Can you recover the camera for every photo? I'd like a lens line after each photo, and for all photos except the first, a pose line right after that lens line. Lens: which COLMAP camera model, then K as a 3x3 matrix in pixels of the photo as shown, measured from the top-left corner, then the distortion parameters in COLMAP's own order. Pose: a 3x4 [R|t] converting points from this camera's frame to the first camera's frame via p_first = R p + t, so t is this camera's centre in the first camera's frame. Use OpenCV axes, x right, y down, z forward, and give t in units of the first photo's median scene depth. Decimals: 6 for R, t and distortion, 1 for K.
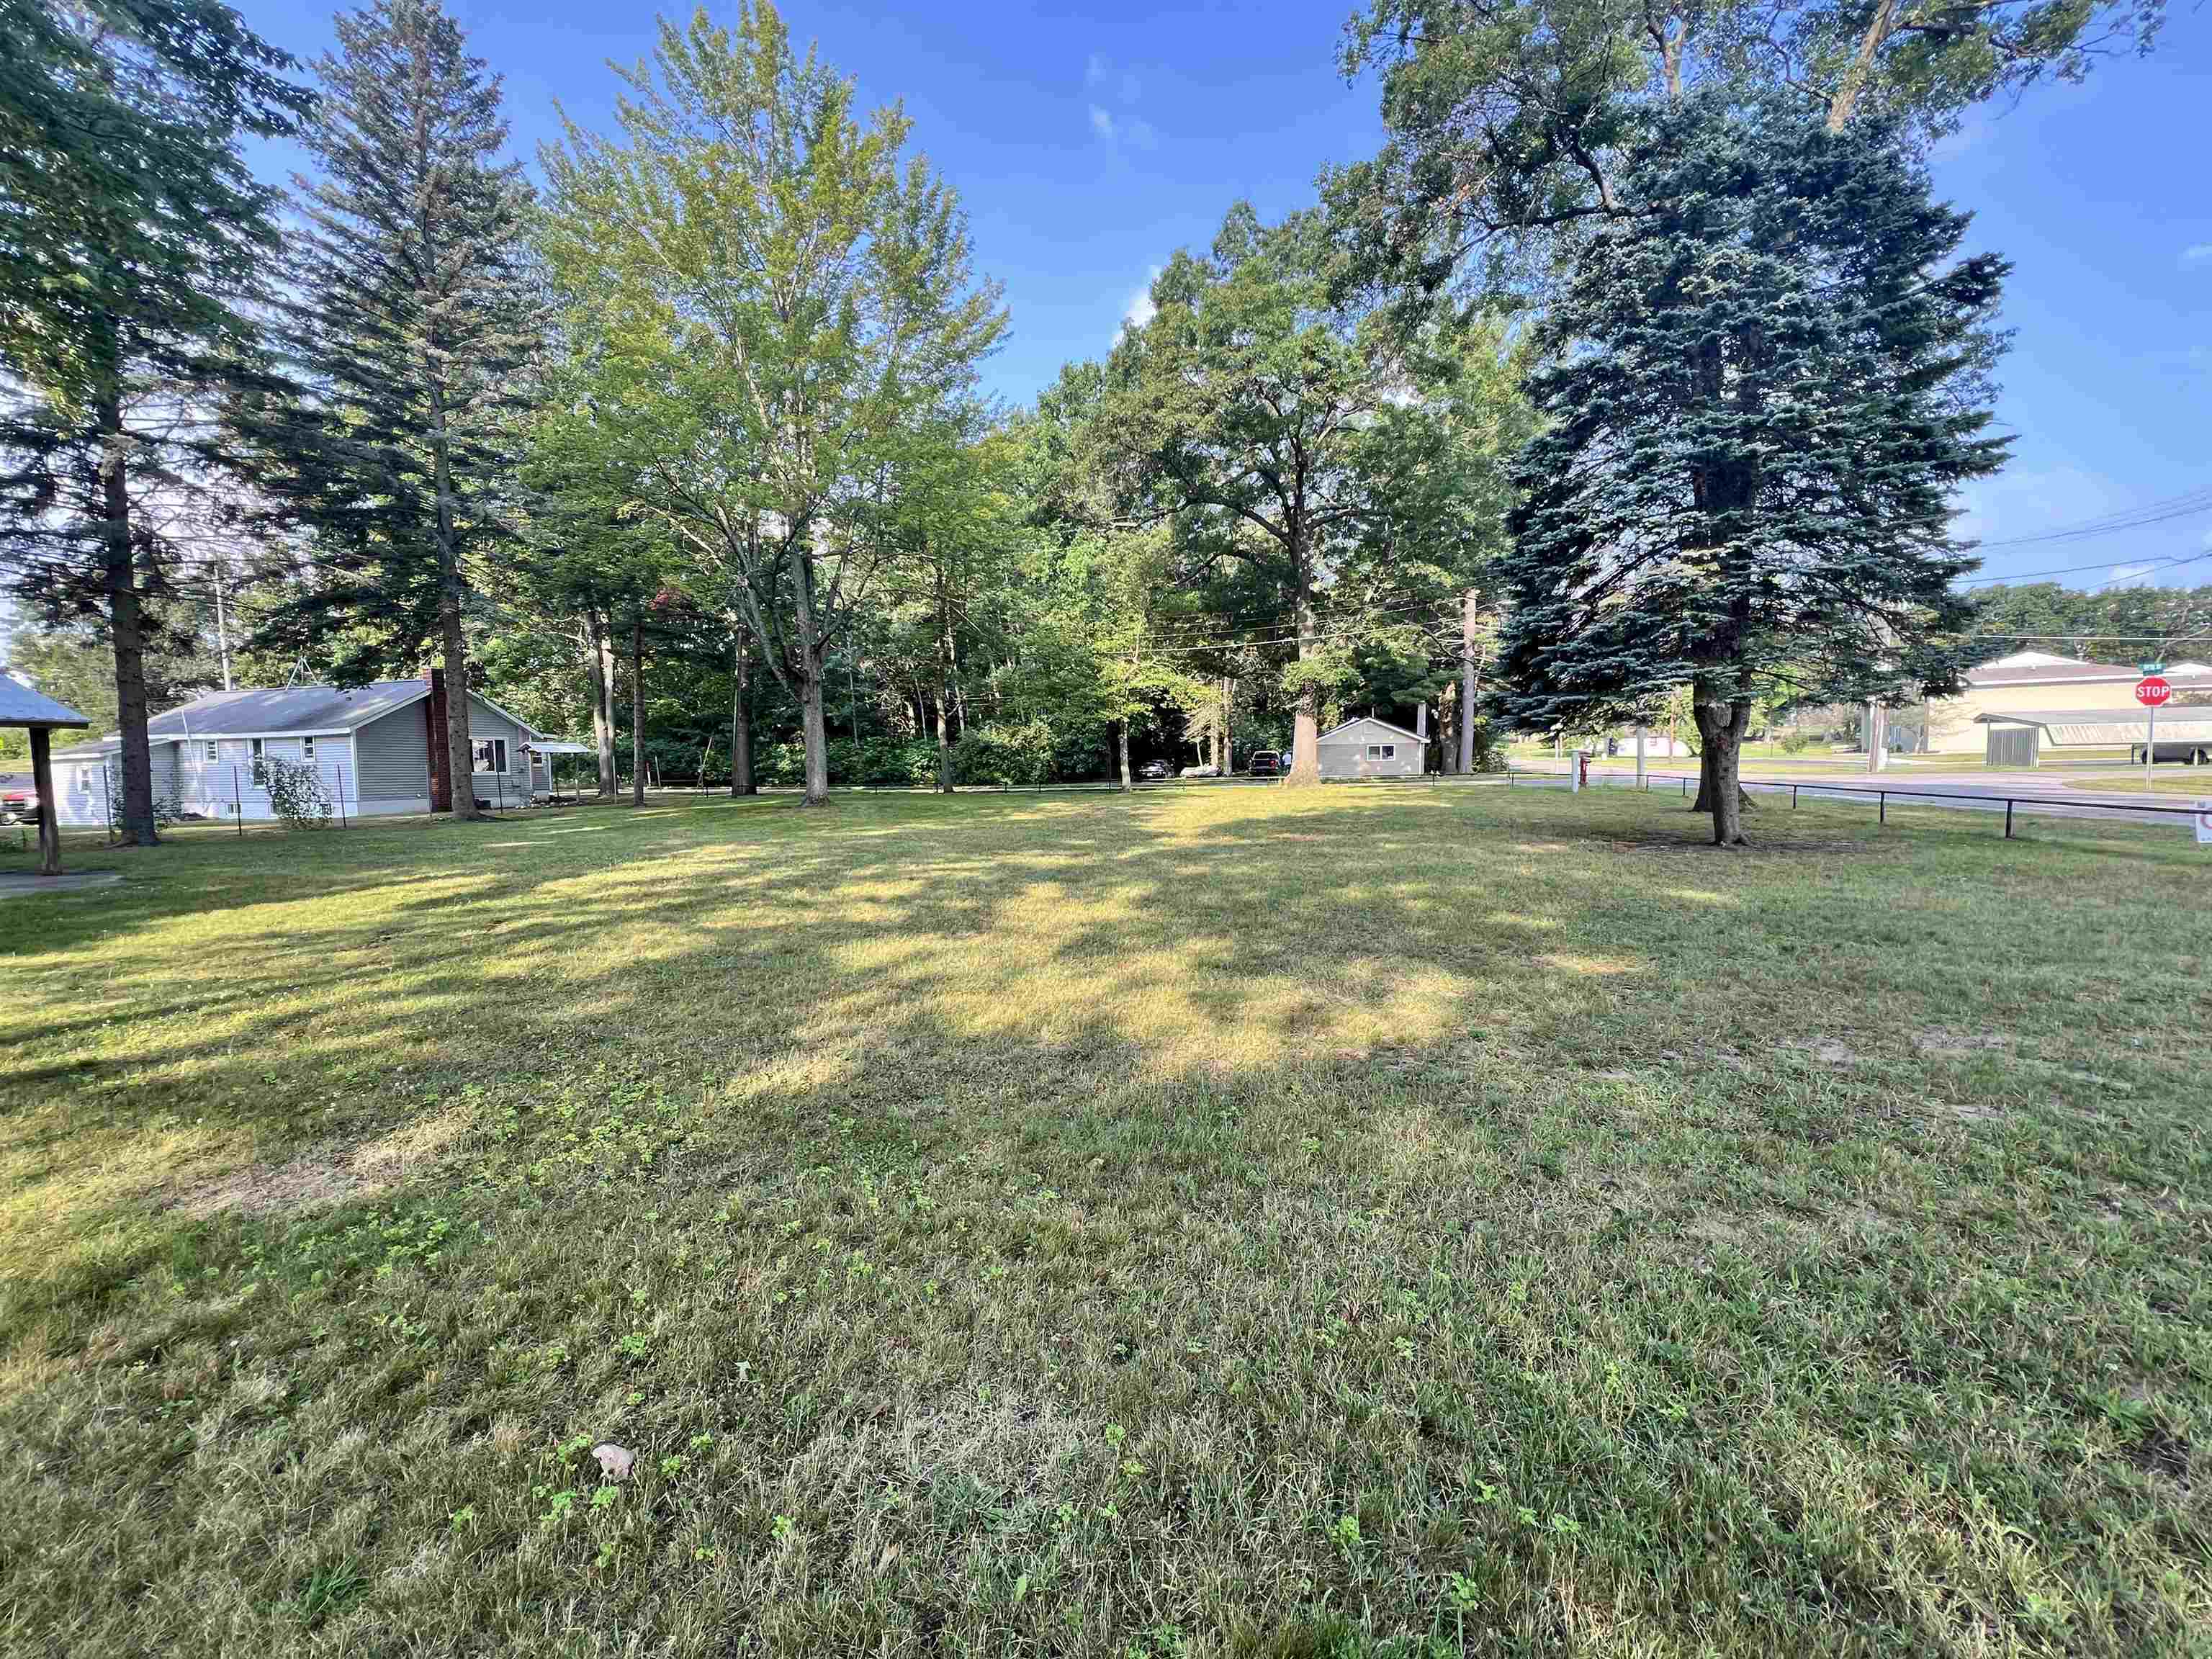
lens RADIAL K [[886.1, 0, 1093.7], [0, 886.1, 819.3], [0, 0, 1]] dist [-0.000458, -0.000051]
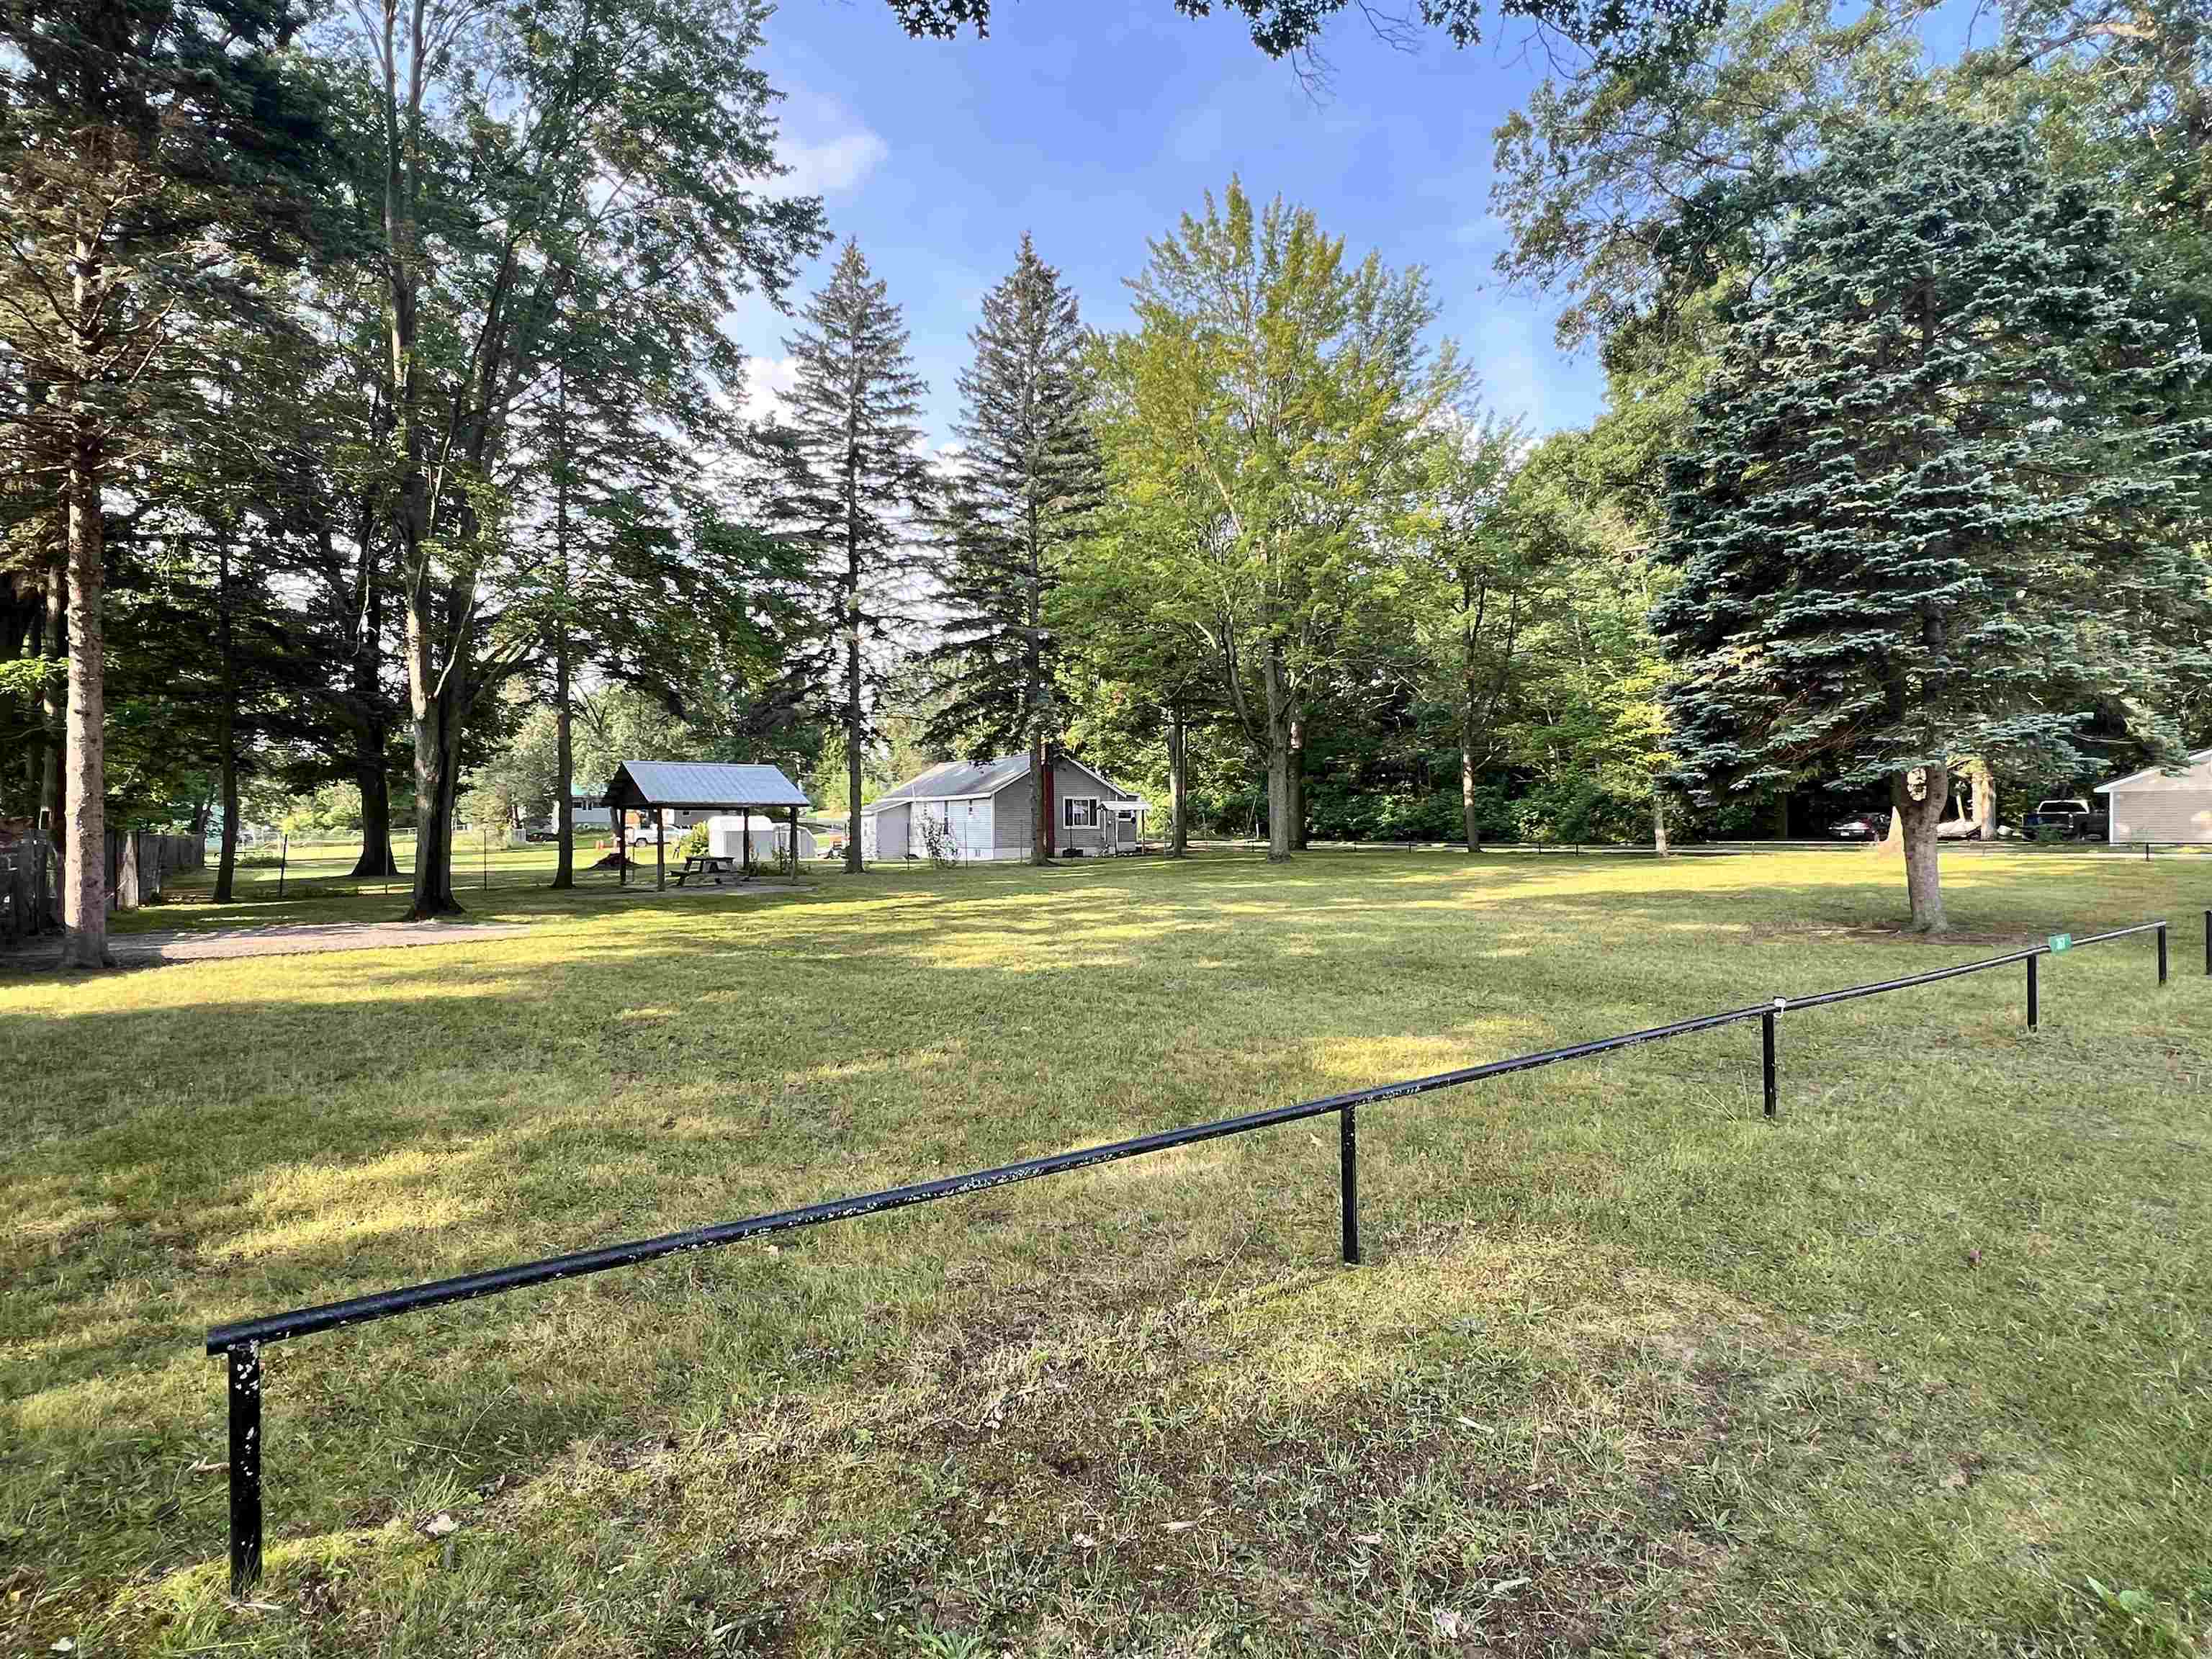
lens RADIAL K [[1141.6, 0, 1107.6], [0, 1141.6, 818.7], [0, 0, 1]] dist [-0.003018, -0.000083]
pose [[0.764210, 0.006709, -0.644932, 0.377065], [-0.041351, 0.998398, -0.038613, -0.006203], [0.643640, 0.056177, 0.763264, -0.175491]]
